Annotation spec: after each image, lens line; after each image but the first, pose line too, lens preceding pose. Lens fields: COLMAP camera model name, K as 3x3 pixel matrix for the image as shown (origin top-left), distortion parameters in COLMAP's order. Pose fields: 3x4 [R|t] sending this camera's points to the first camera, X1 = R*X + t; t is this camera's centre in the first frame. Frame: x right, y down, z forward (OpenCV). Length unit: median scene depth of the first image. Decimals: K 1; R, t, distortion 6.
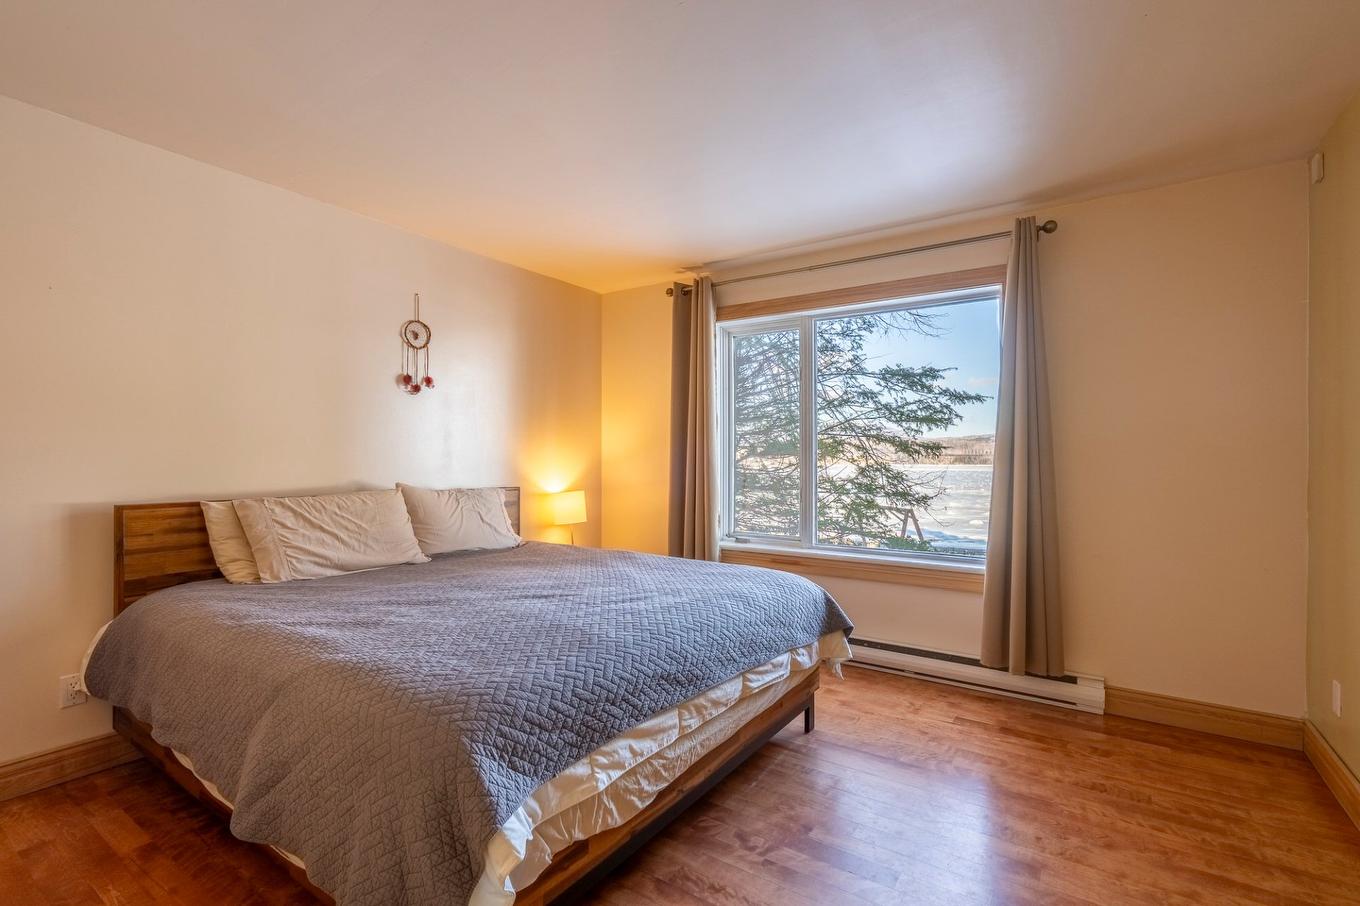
lens RADIAL K [[615.6, 0, 682.2], [0, 615.6, 457.2], [0, 0, 1]] dist [-0.001212, 0.000144]
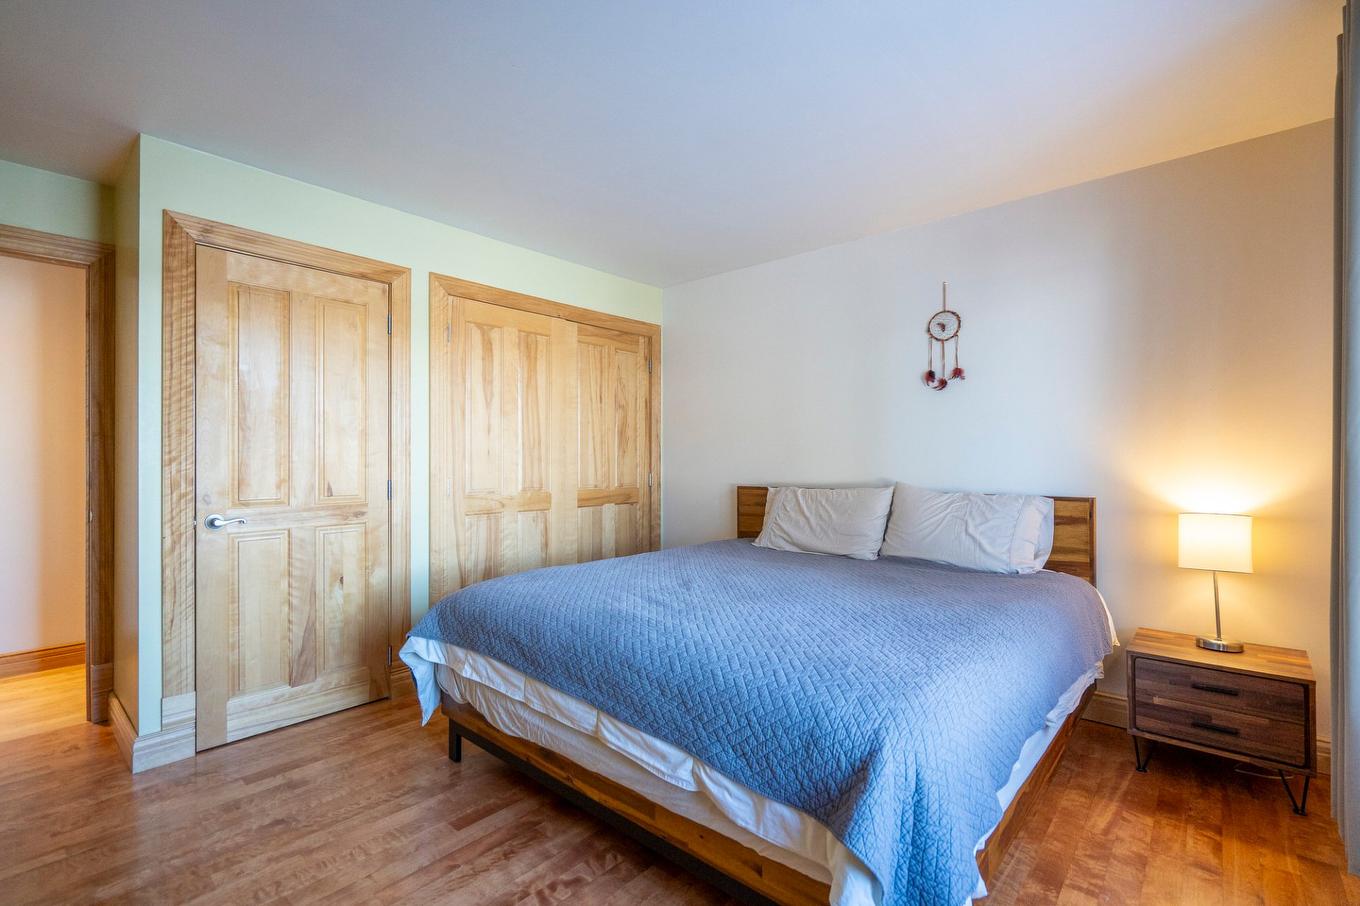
lens RADIAL K [[615.6, 0, 682.2], [0, 615.6, 457.2], [0, 0, 1]] dist [-0.001212, 0.000144]
pose [[-0.125008, -0.002882, -0.992152, 0.947510], [0.003847, 0.999987, -0.003390, 0.004347], [0.992148, -0.004241, -0.124995, 1.246015]]
